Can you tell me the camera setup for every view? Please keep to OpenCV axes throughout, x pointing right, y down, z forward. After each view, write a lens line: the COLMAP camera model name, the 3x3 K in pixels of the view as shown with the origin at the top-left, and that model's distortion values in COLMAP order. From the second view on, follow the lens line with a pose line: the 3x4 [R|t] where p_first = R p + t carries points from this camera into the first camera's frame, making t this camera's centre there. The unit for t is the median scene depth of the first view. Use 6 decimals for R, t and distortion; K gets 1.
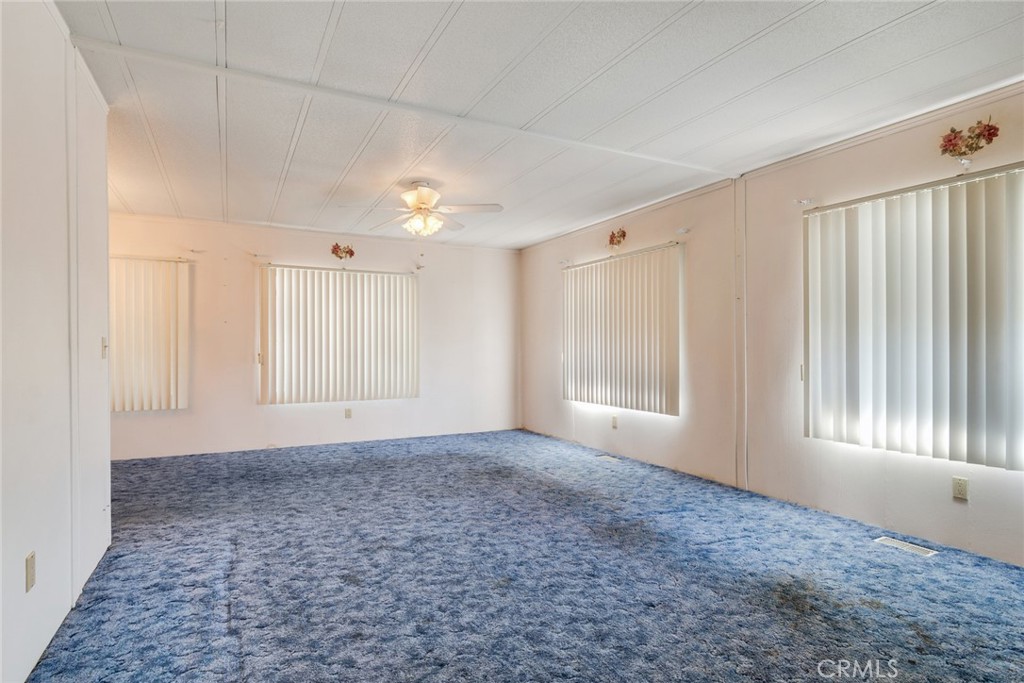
lens RADIAL K [[538.1, 0, 500.4], [0, 538.1, 336.0], [0, 0, 1]] dist [0.014712, -0.015794]
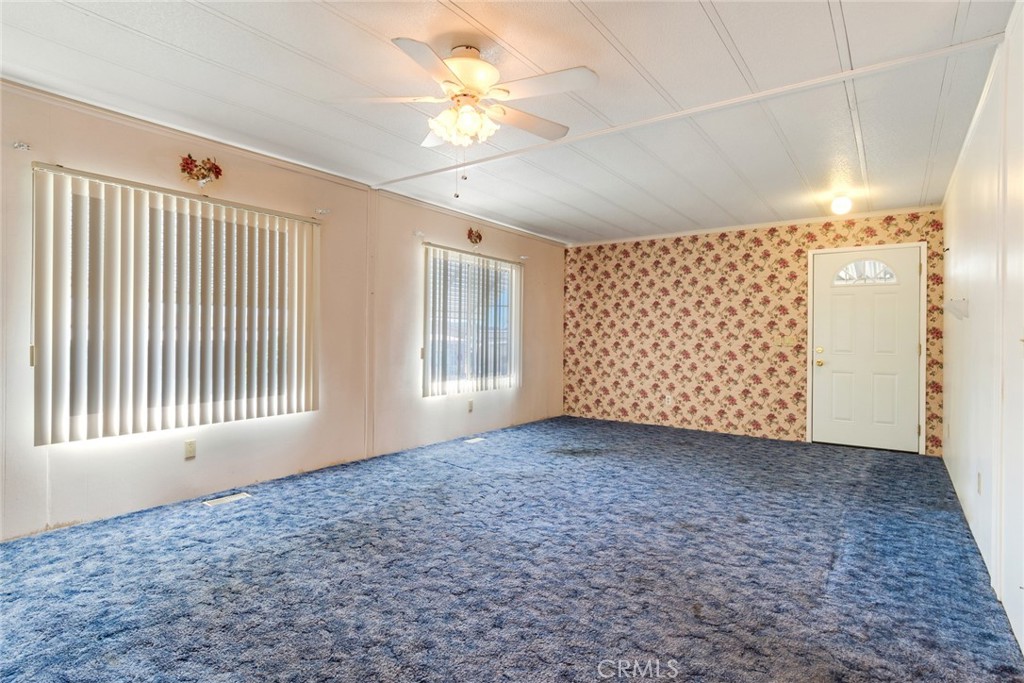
lens RADIAL K [[536.0, 0, 495.5], [0, 536.0, 322.5], [0, 0, 1]] dist [0.016522, -0.017788]
pose [[-0.444665, 0.017448, 0.895527, -0.980298], [-0.027298, 0.999082, -0.033020, 0.032831], [-0.895281, -0.039129, -0.443780, 1.768769]]
